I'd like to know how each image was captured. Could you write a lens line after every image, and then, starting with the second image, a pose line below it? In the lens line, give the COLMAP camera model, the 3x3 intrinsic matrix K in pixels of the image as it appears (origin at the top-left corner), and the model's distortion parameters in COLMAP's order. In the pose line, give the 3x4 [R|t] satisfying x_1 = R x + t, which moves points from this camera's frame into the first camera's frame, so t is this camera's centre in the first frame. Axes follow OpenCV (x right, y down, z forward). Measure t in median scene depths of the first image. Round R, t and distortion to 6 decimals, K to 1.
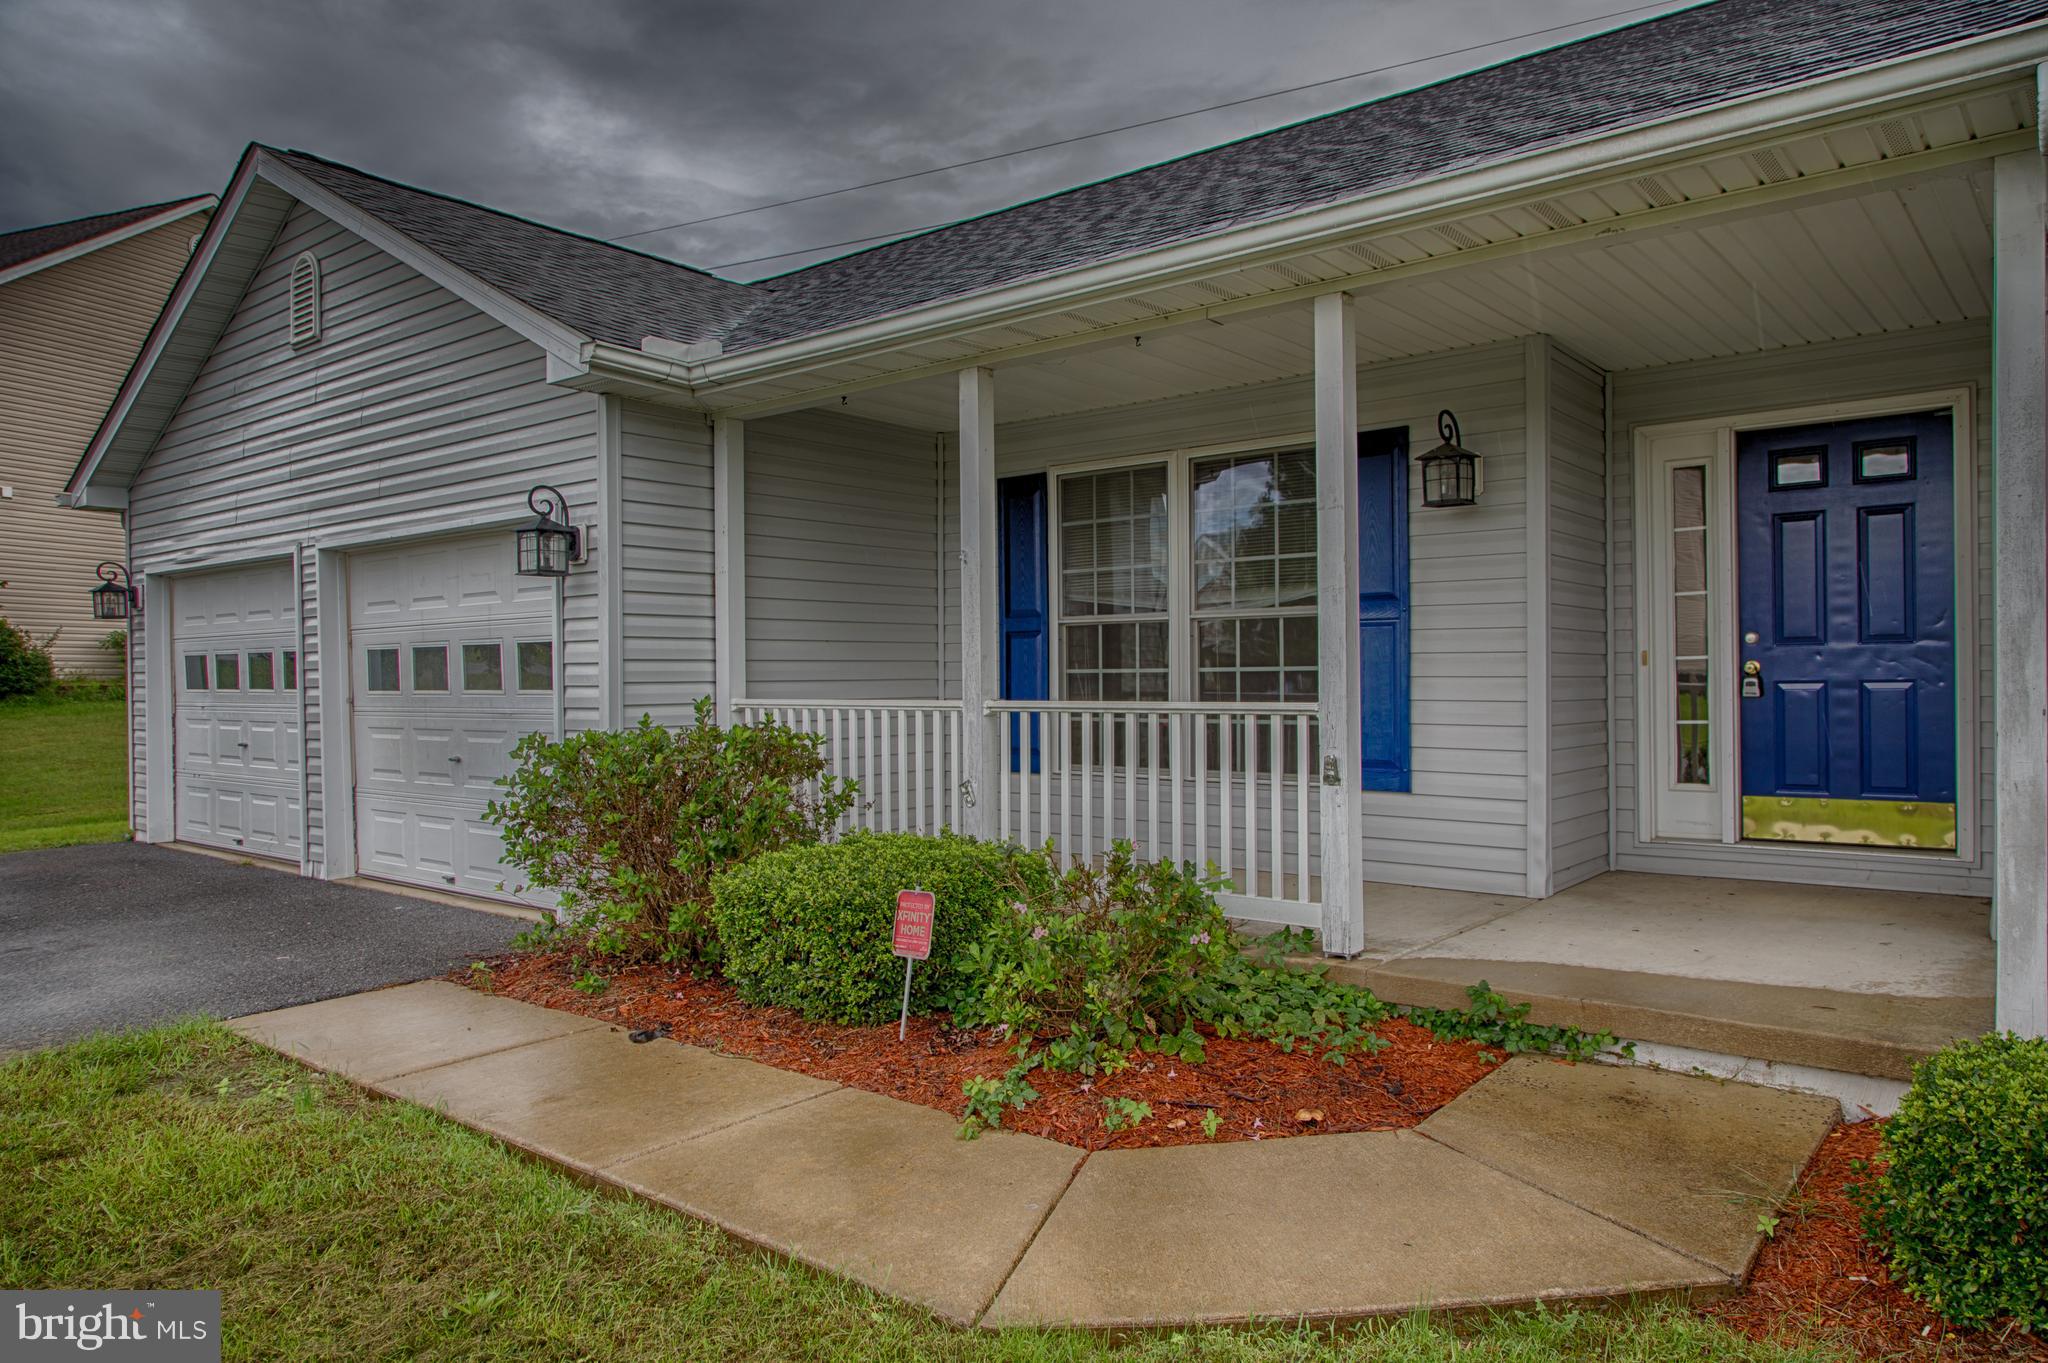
lens RADIAL K [[1354.7, 0, 1033.7], [0, 1354.7, 679.7], [0, 0, 1]] dist [0.001850, 0.000370]
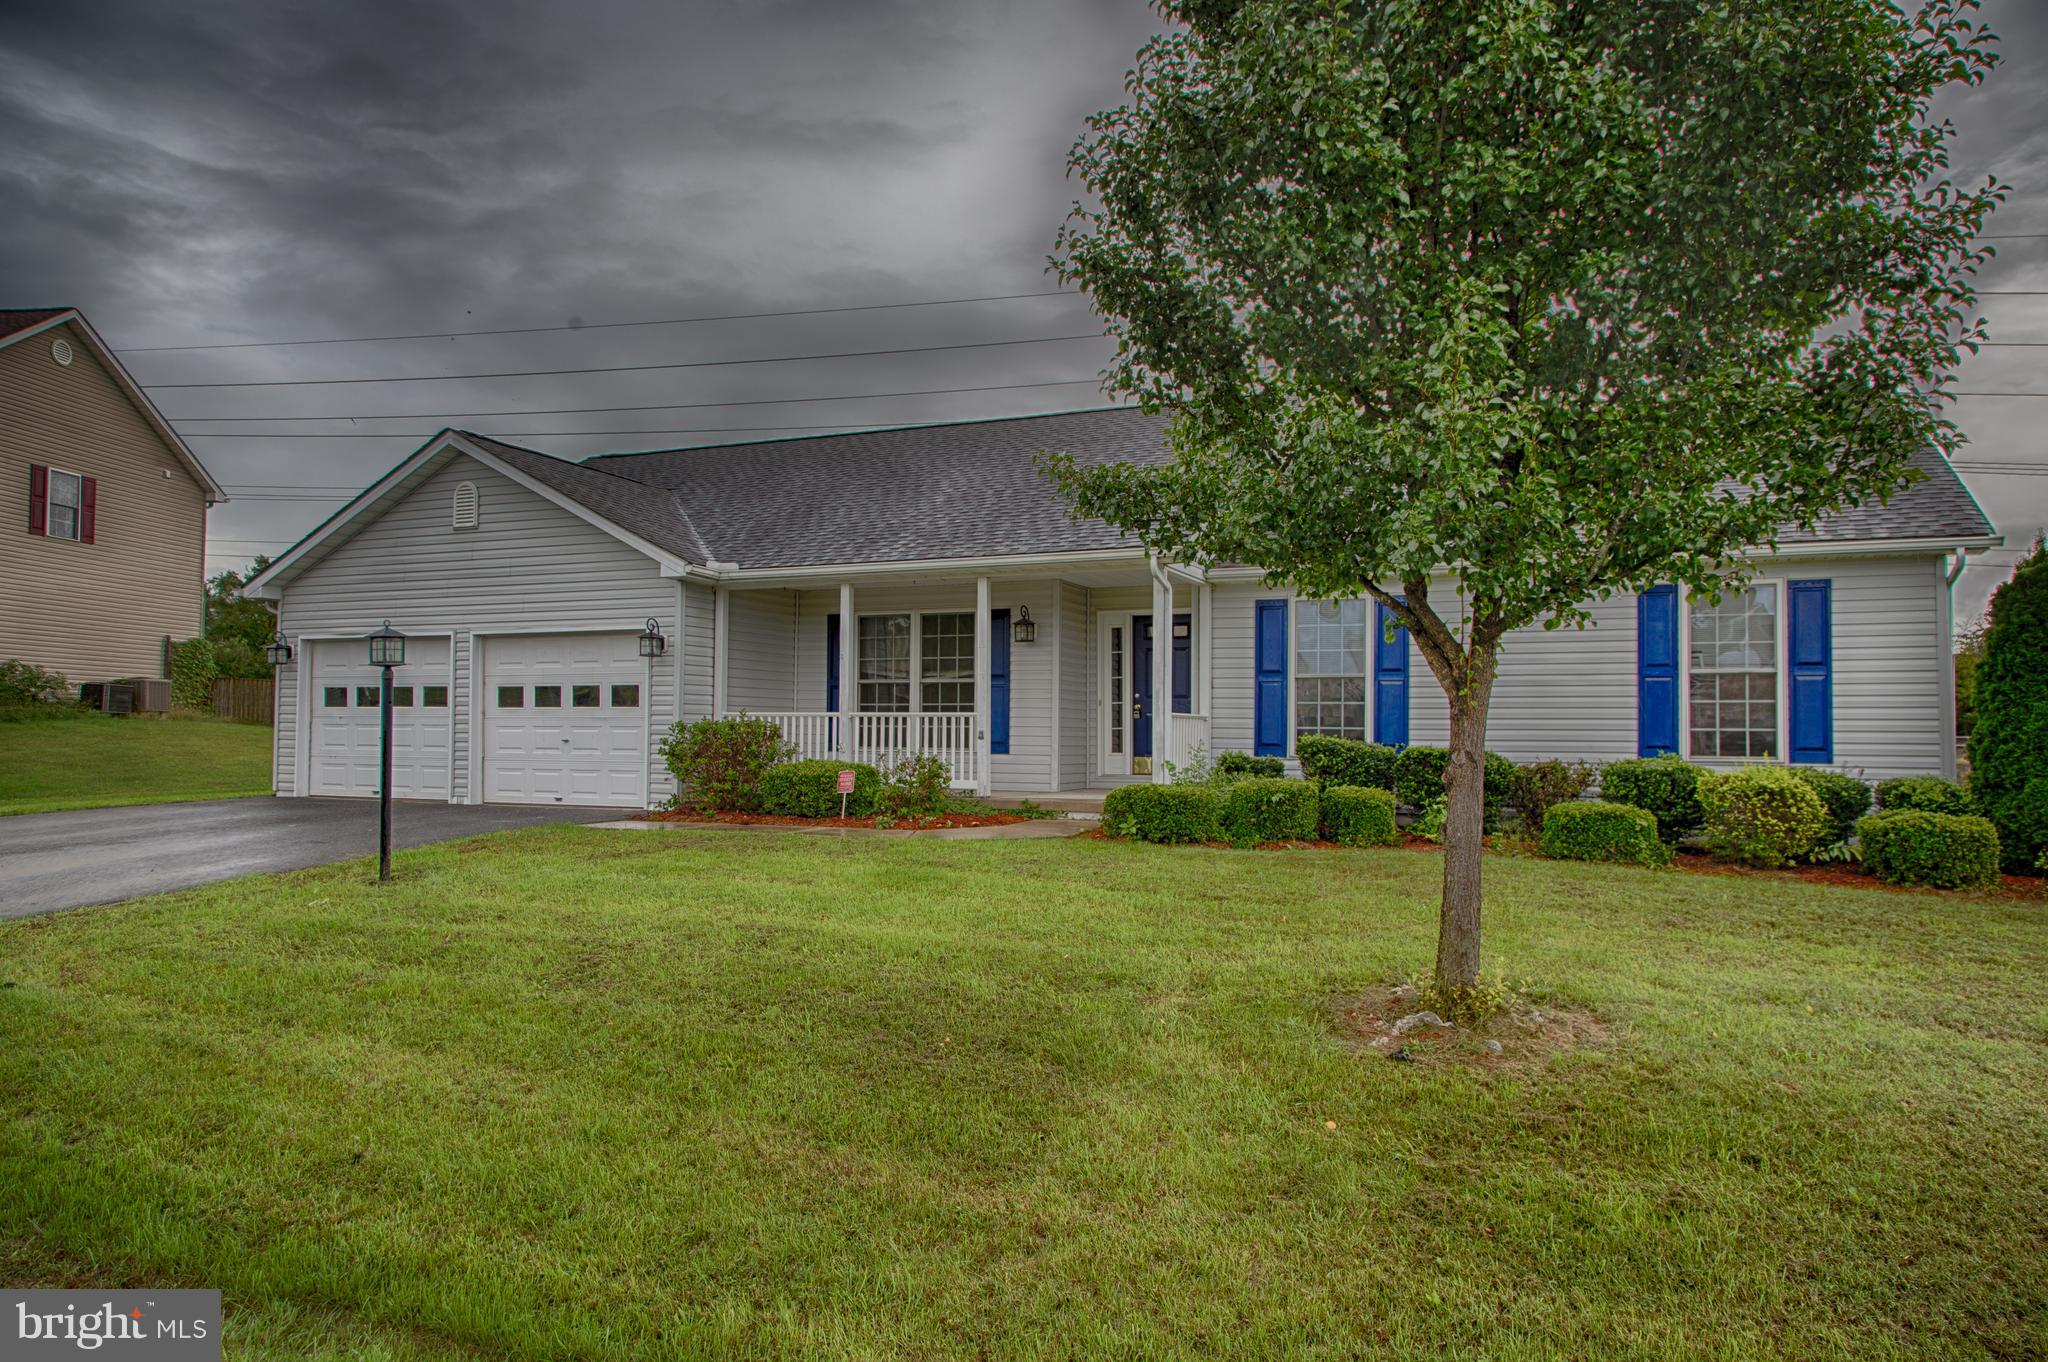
lens RADIAL K [[1354.7, 0, 1033.7], [0, 1354.7, 679.2], [0, 0, 1]] dist [0.001850, 0.000370]
pose [[0.962772, 0.027074, 0.268954, -0.354491], [-0.015636, 0.998883, -0.044580, 0.055576], [-0.269860, 0.038715, 0.962121, -1.425932]]
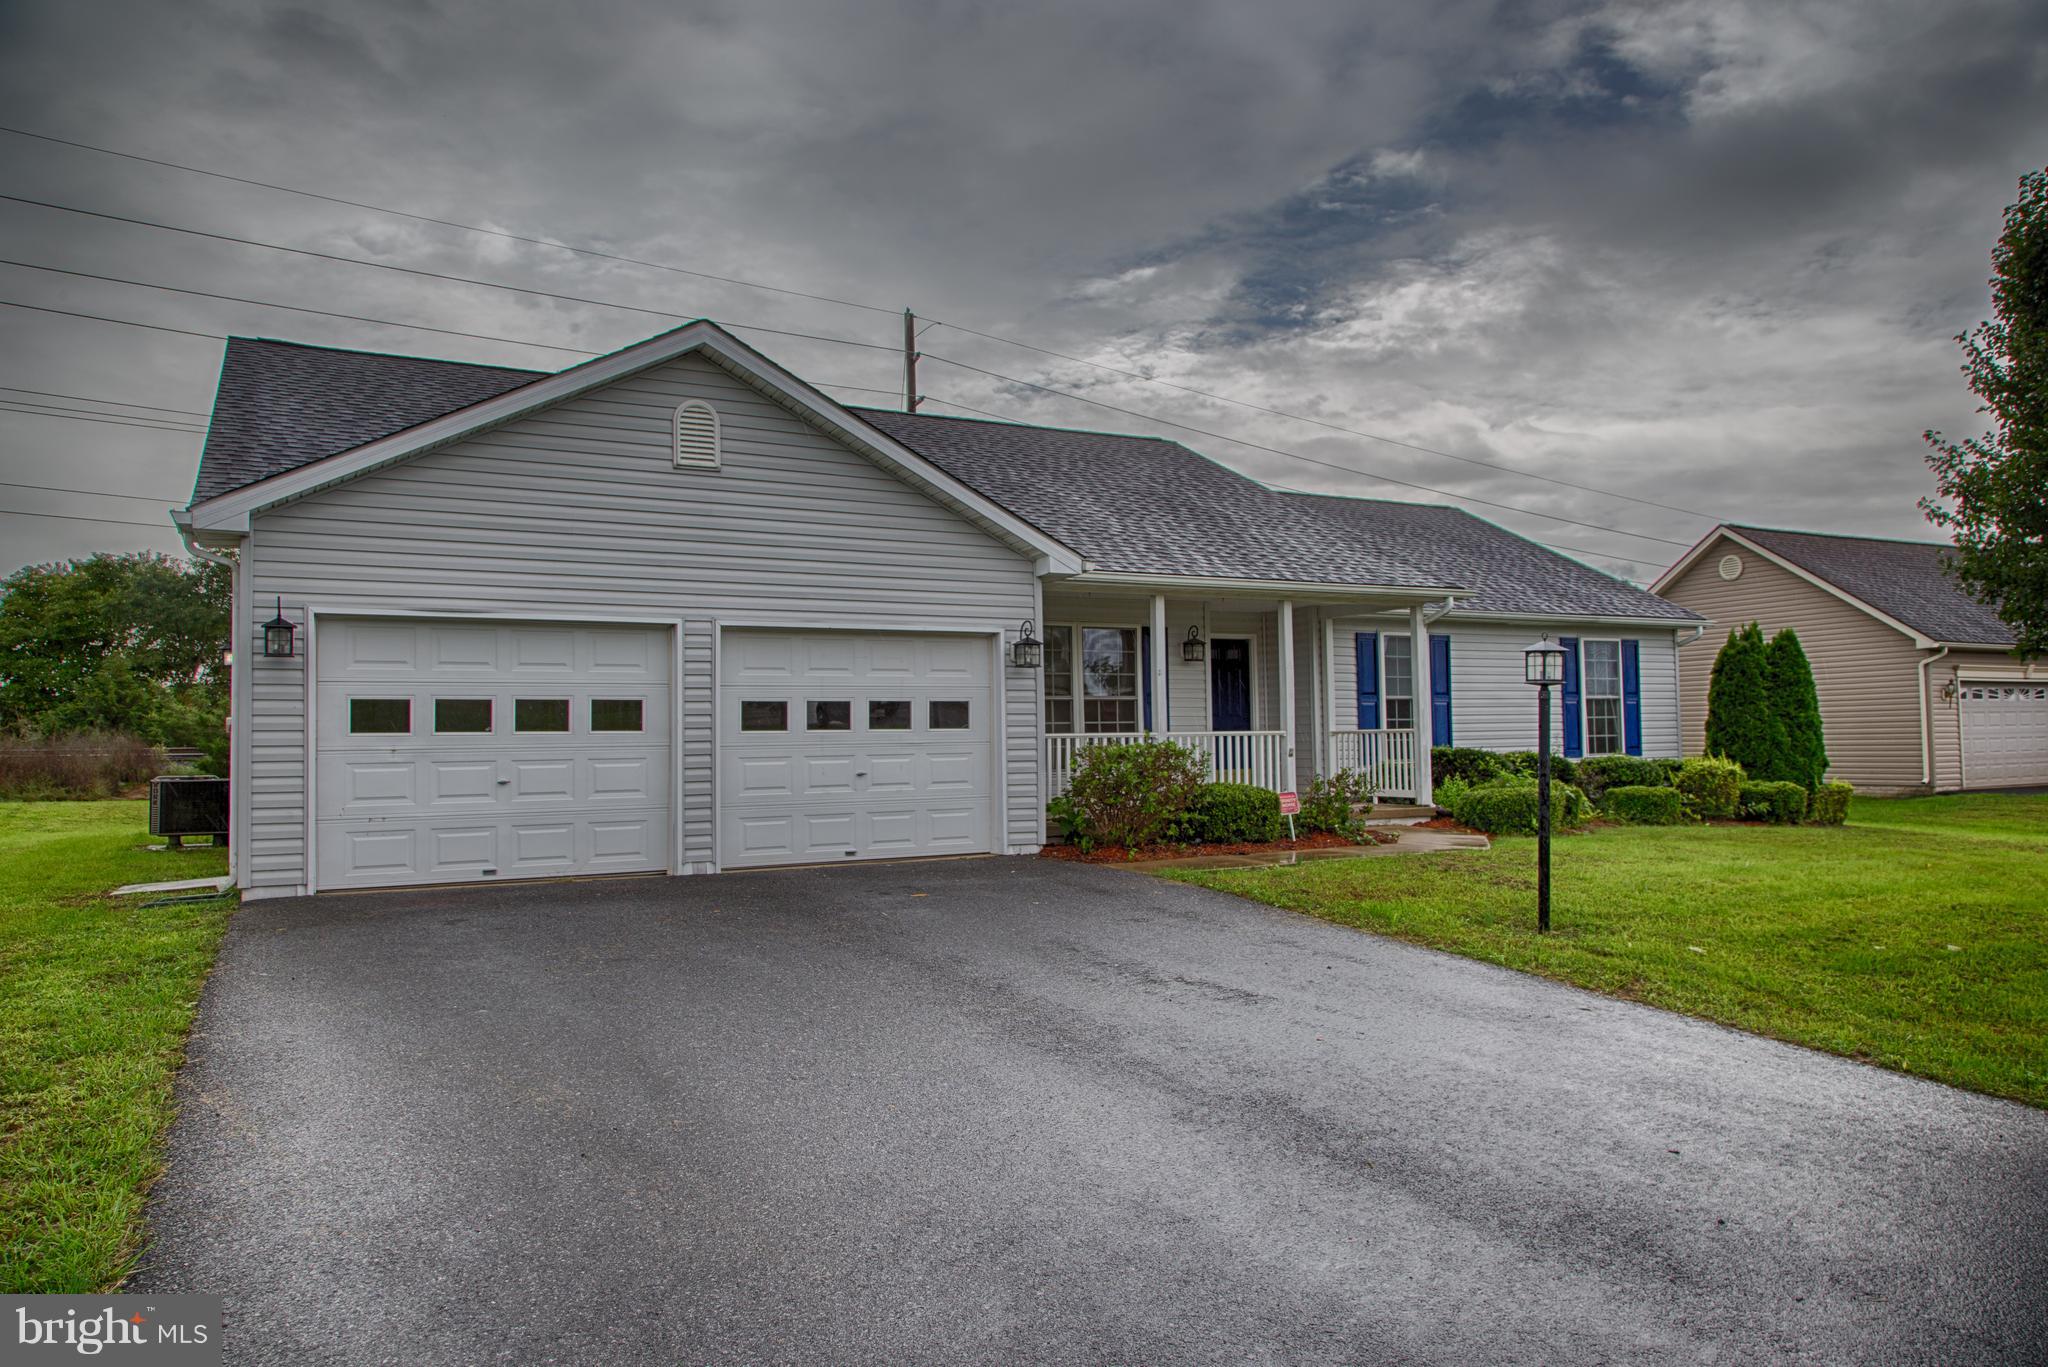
lens RADIAL K [[1354.7, 0, 1033.7], [0, 1354.7, 681.7], [0, 0, 1]] dist [0.001850, 0.000370]
pose [[0.379645, 0.048001, 0.923886, -2.140719], [0.019656, 0.998009, -0.059929, 0.060228], [-0.924923, 0.040911, 0.377946, 0.268798]]
